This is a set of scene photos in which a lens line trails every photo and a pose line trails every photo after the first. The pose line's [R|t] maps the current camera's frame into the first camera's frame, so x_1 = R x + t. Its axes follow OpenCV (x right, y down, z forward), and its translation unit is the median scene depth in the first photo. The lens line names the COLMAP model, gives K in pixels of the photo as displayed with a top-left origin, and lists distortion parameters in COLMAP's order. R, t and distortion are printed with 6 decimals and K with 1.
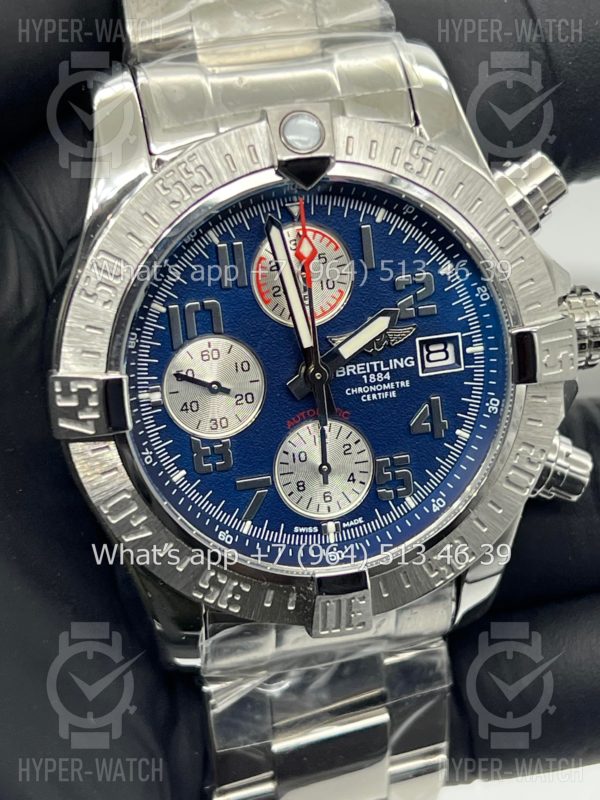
lens RADIAL K [[1846.1, 0, 298.5], [0, 1846.1, 401.7], [0, 0, 1]] dist [0.241270, 0.000000]
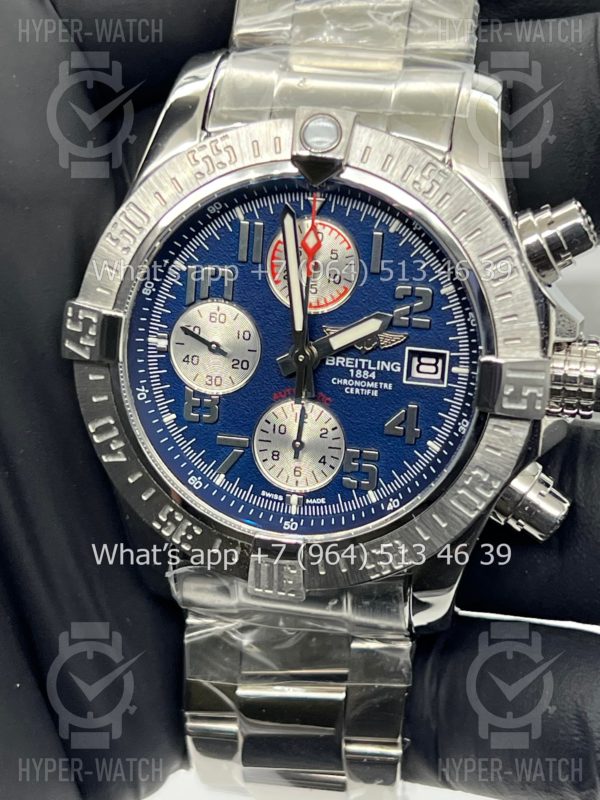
lens RADIAL K [[1846.1, 0, 305.1], [0, 1846.1, 405.7], [0, 0, 1]] dist [0.241270, 0.000000]
pose [[0.910665, 0.232684, -0.341389, 0.382715], [-0.237811, 0.970925, 0.027395, -0.016721], [0.337838, 0.056238, 0.939523, -0.017731]]
